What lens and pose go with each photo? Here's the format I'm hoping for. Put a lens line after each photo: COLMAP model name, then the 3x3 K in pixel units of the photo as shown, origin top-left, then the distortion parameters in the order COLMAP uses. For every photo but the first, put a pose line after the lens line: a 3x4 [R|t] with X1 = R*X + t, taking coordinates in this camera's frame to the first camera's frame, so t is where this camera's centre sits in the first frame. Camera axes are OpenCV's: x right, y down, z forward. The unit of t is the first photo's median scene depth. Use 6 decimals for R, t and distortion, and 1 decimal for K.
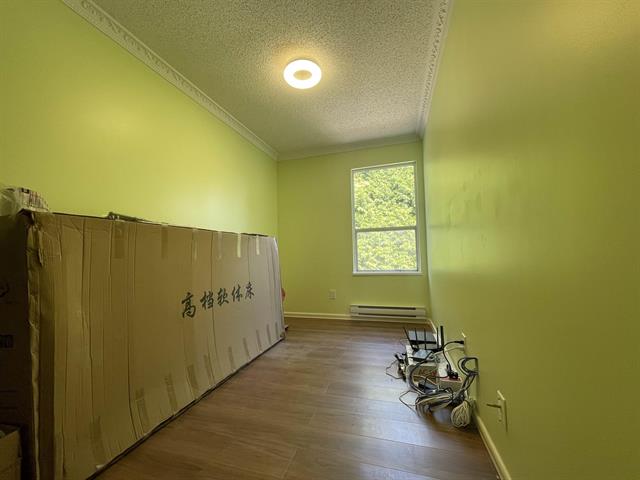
lens RADIAL K [[256.9, 0, 318.7], [0, 256.9, 241.5], [0, 0, 1]] dist [0.001911, -0.000530]
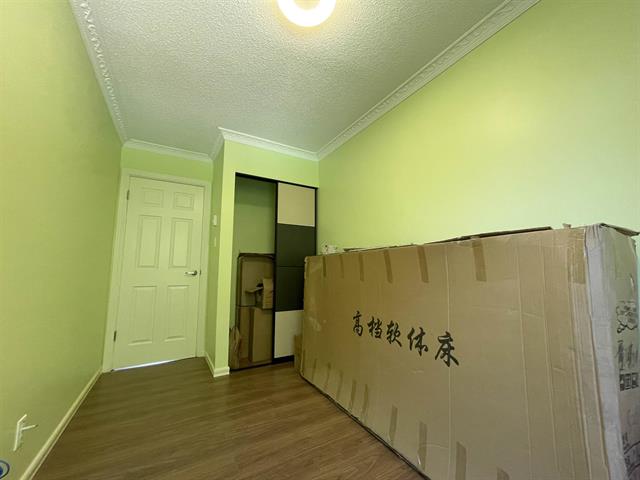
lens RADIAL K [[256.9, 0, 320.3], [0, 256.9, 242.5], [0, 0, 1]] dist [0.001911, -0.000530]
pose [[-0.675670, -0.065234, -0.734312, 0.356822], [0.045139, 0.990547, -0.129531, 0.037948], [0.735821, -0.120667, -0.666339, 1.404224]]
